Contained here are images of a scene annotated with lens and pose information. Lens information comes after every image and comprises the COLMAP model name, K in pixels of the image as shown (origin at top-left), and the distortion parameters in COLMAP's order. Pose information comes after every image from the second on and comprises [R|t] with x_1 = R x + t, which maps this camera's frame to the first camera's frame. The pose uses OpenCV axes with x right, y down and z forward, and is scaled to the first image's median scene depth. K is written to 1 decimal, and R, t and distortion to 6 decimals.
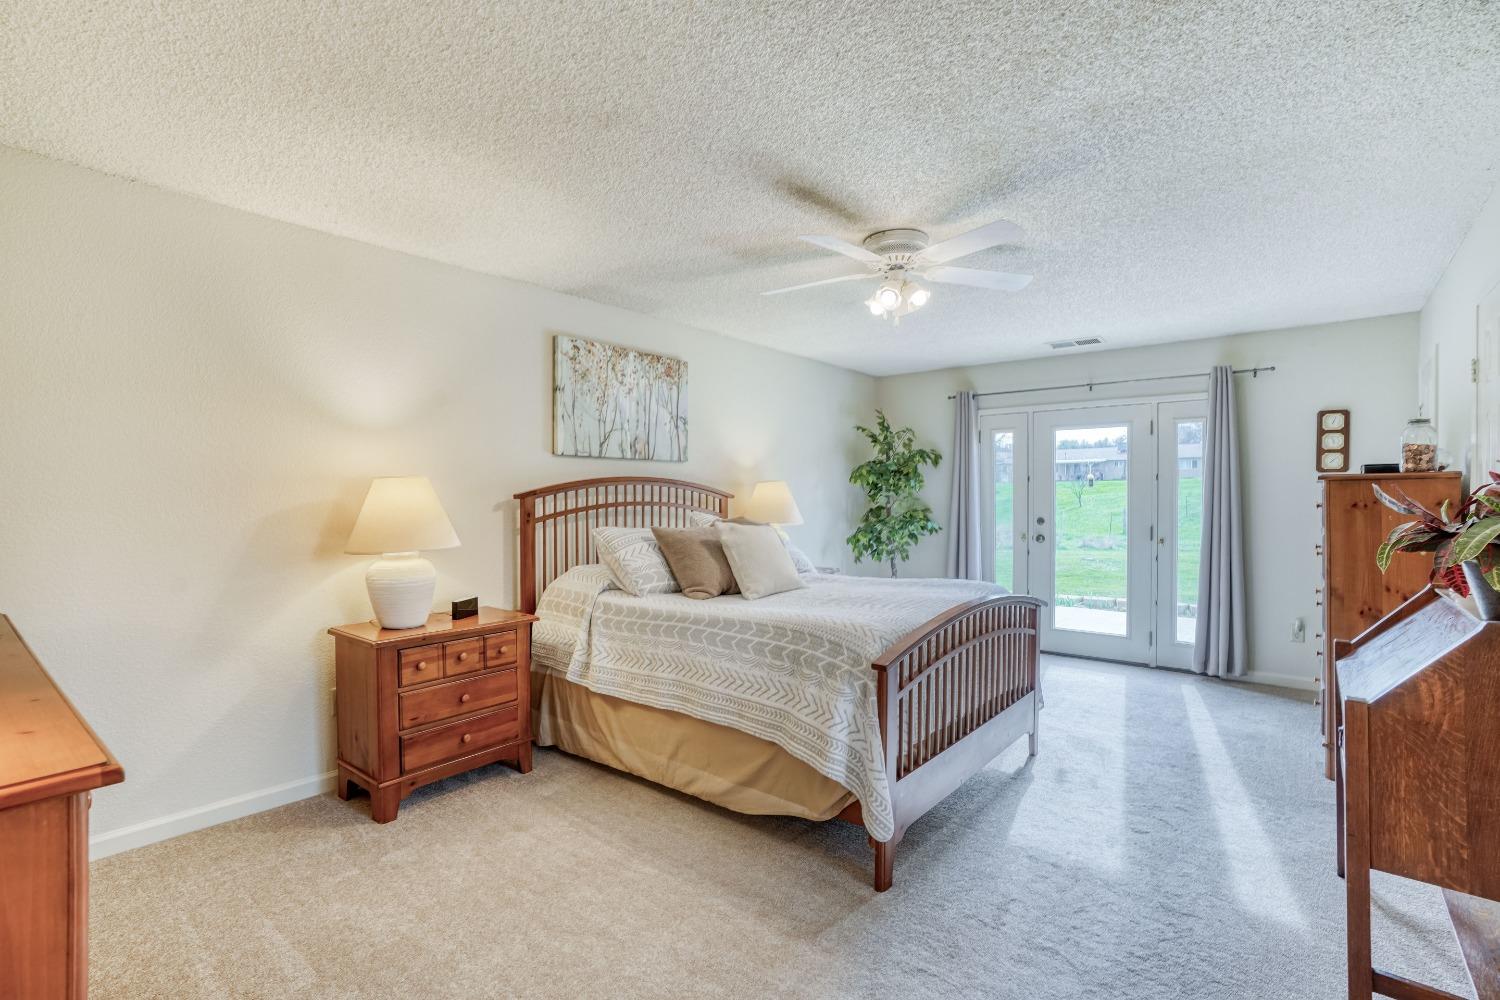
lens RADIAL K [[692.2, 0, 739.7], [0, 692.2, 500.8], [0, 0, 1]] dist [-0.056442, 0.022110]
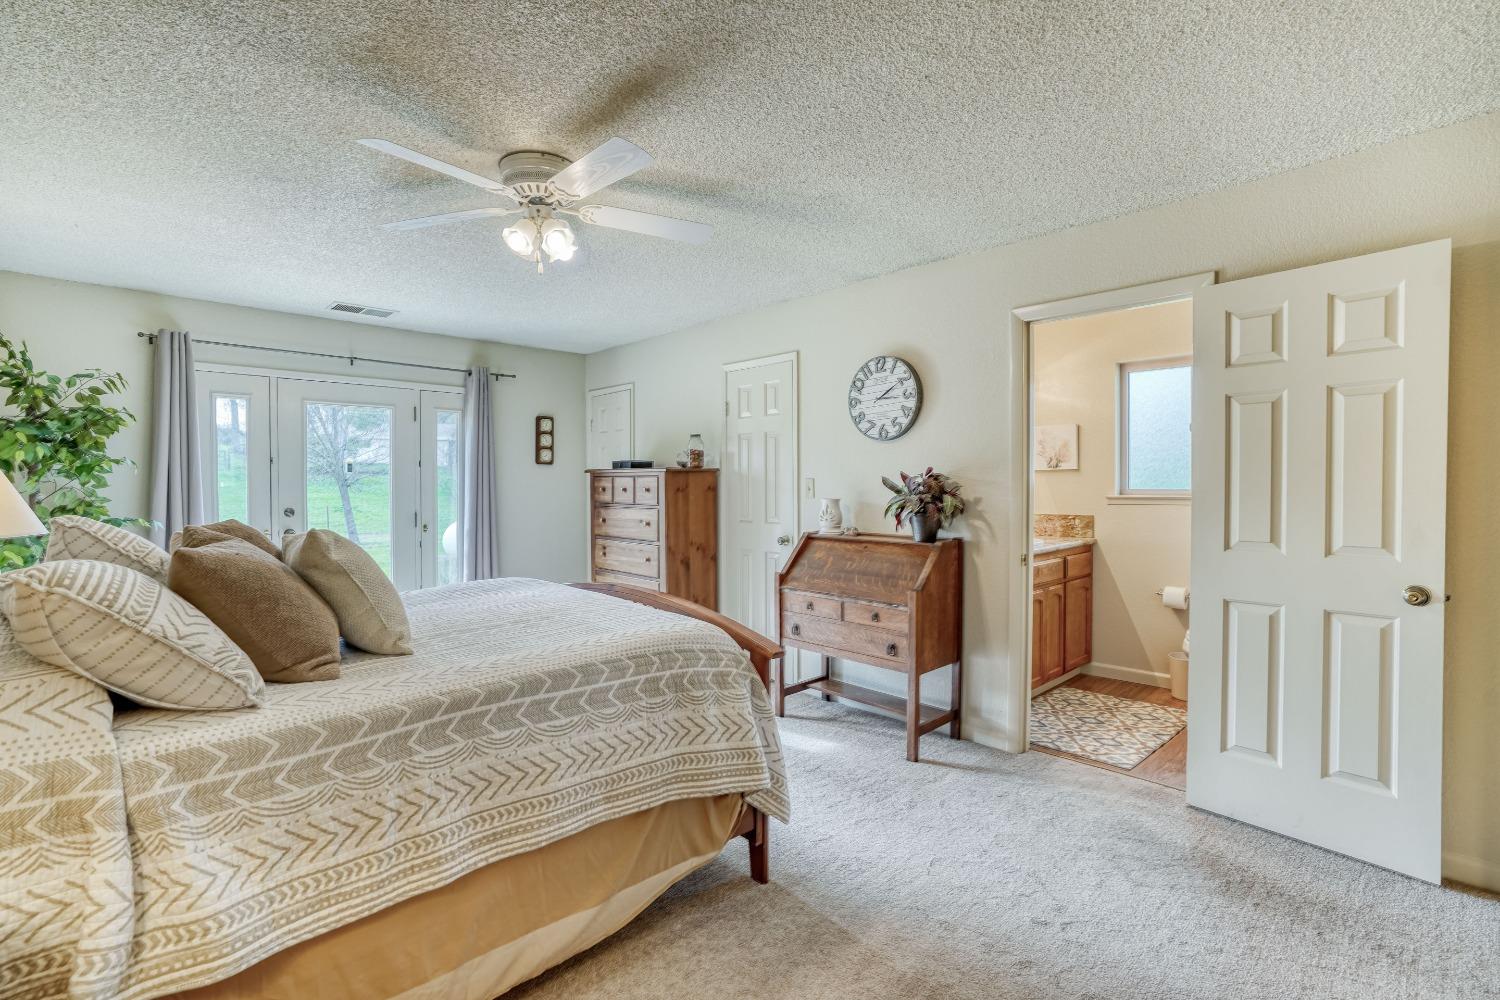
lens RADIAL K [[692.2, 0, 744.1], [0, 692.2, 495.1], [0, 0, 1]] dist [-0.056442, 0.022110]
pose [[0.113144, -0.014245, 0.993476, -0.565430], [0.003460, 0.999897, 0.013943, -0.000939], [-0.993573, 0.001859, 0.113182, 0.677528]]
